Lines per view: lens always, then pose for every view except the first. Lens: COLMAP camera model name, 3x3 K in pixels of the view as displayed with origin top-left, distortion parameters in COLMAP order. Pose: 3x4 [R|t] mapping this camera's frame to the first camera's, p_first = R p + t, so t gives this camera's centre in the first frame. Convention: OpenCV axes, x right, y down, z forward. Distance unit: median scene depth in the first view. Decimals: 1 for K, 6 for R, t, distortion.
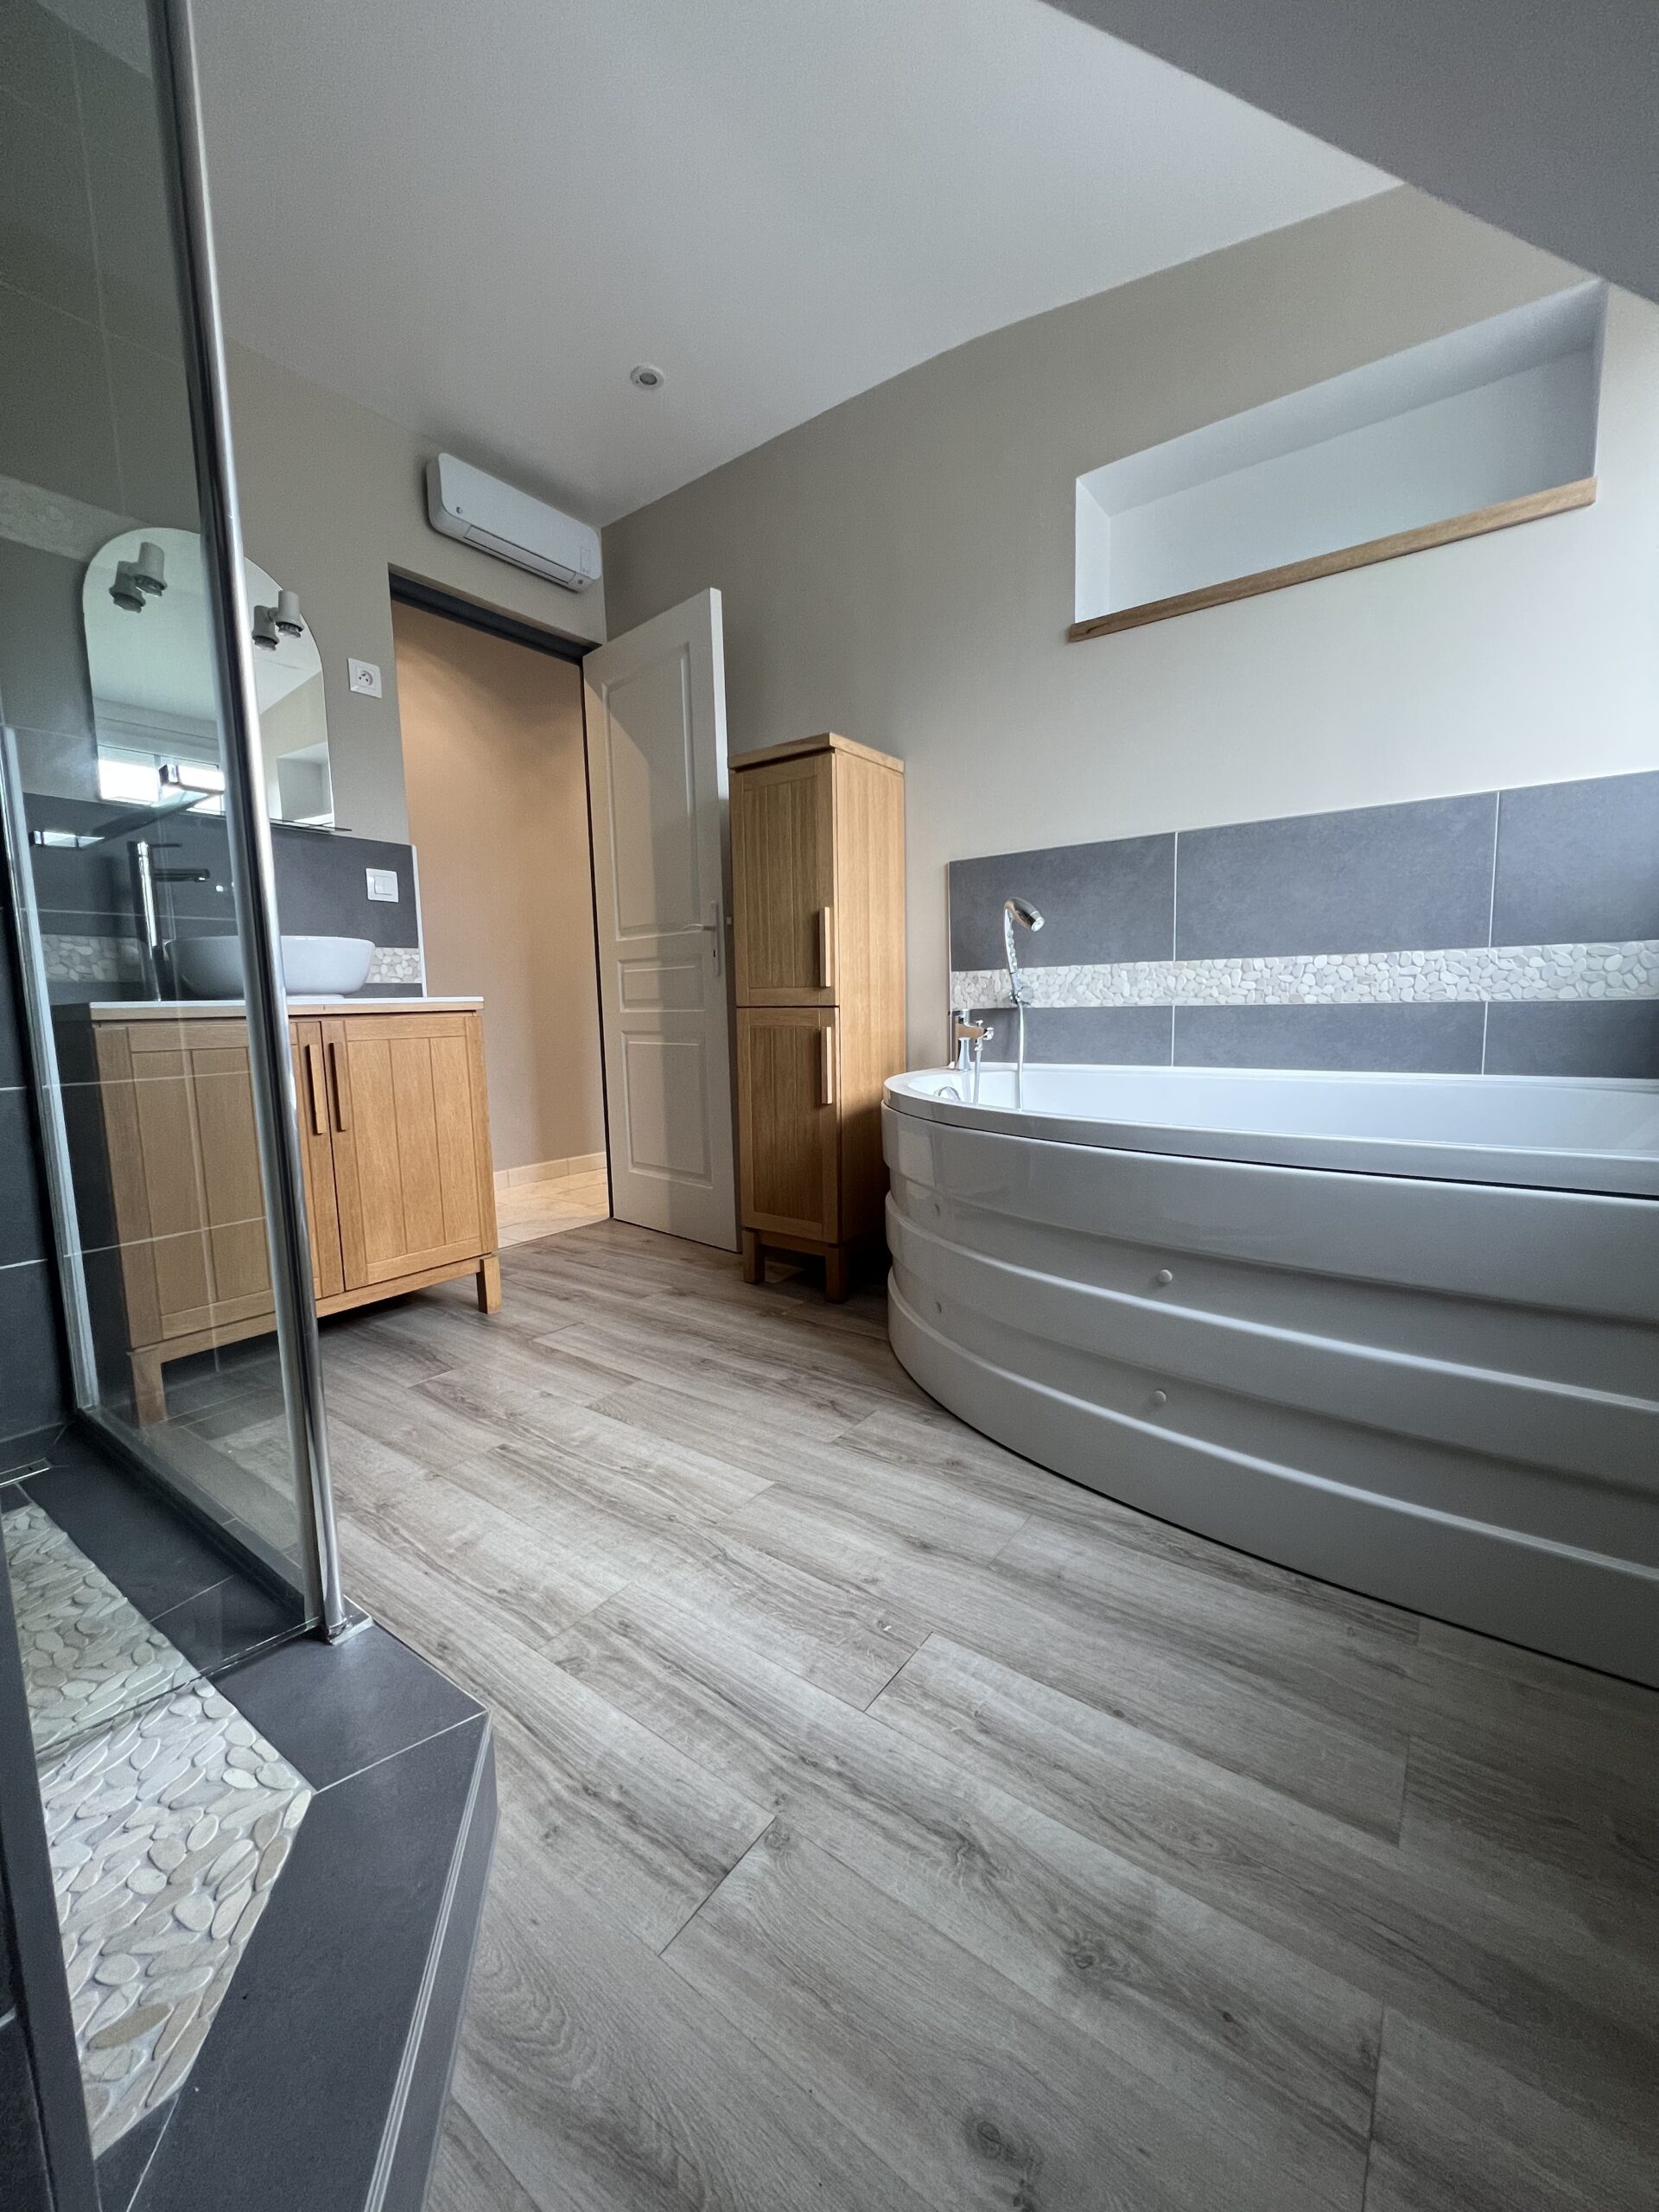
lens RADIAL K [[877.9, 0, 829.5], [0, 877.9, 1106.0], [0, 0, 1]] dist [-0.008962, -0.000158]
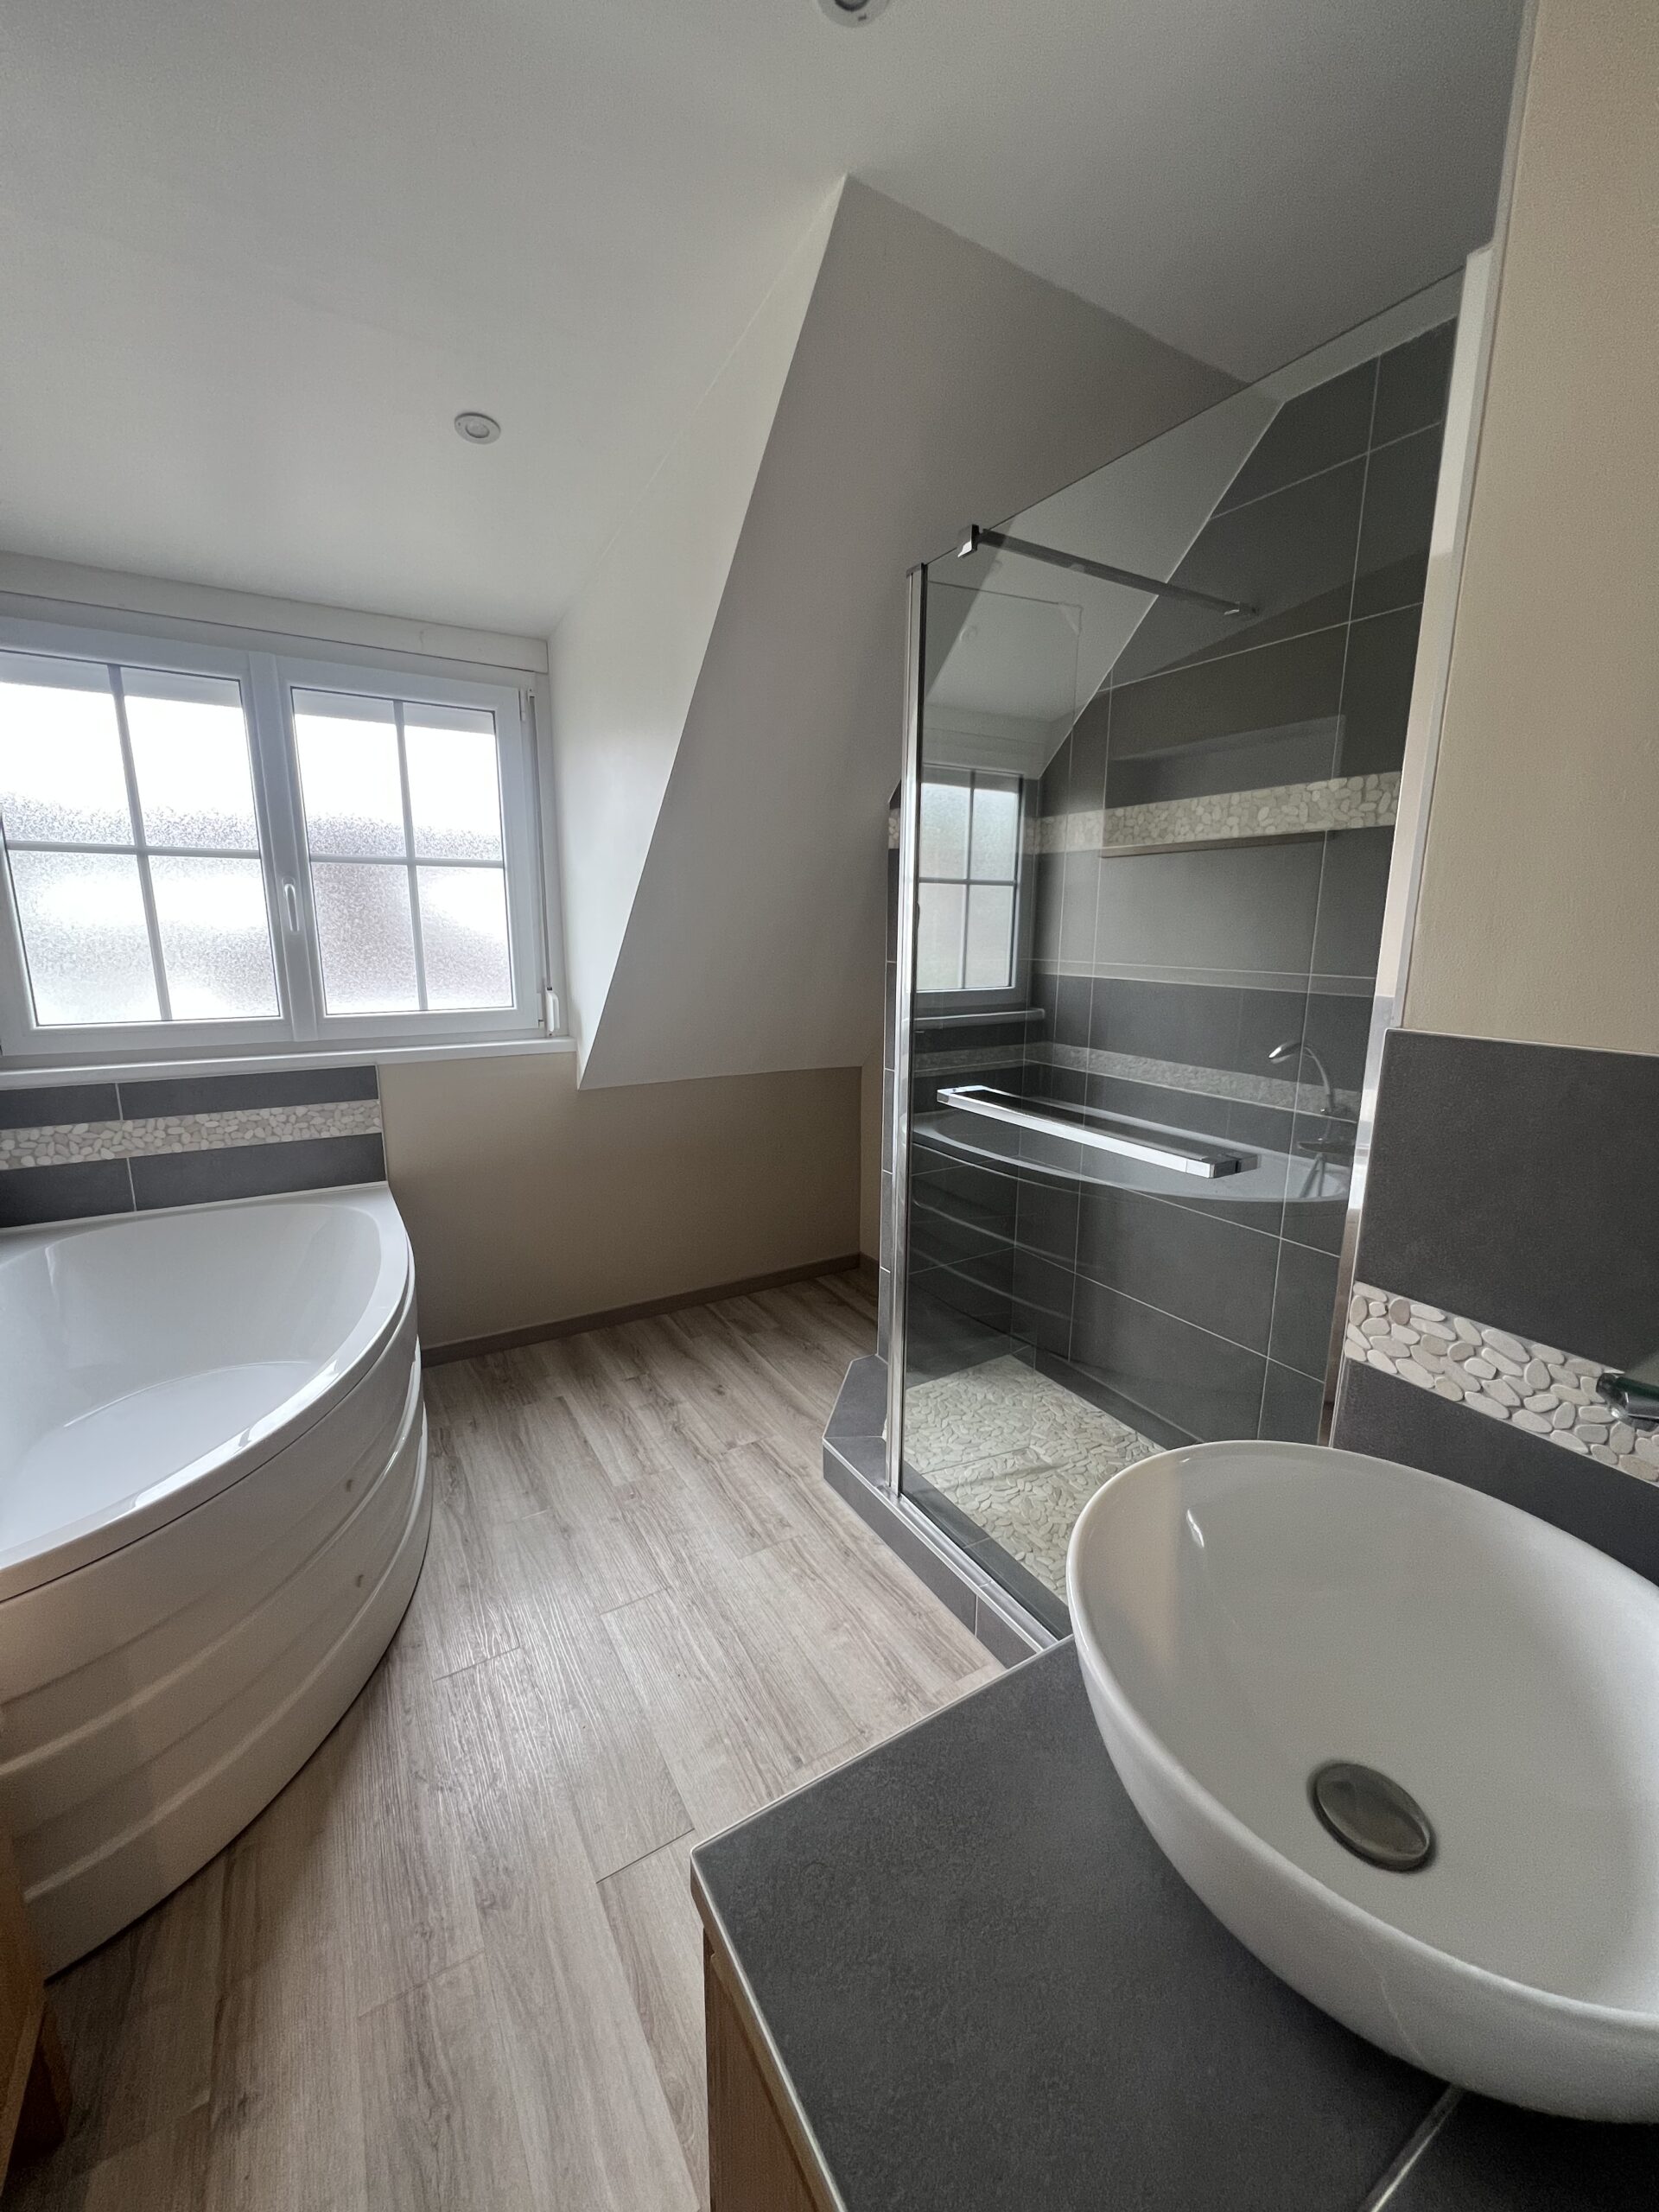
lens RADIAL K [[877.9, 0, 829.5], [0, 877.9, 1106.0], [0, 0, 1]] dist [-0.008962, -0.000158]
pose [[-0.923262, -0.065762, 0.378501, -1.040295], [0.057511, 0.950478, 0.305425, -0.804534], [-0.379842, 0.303755, -0.873758, 2.327761]]
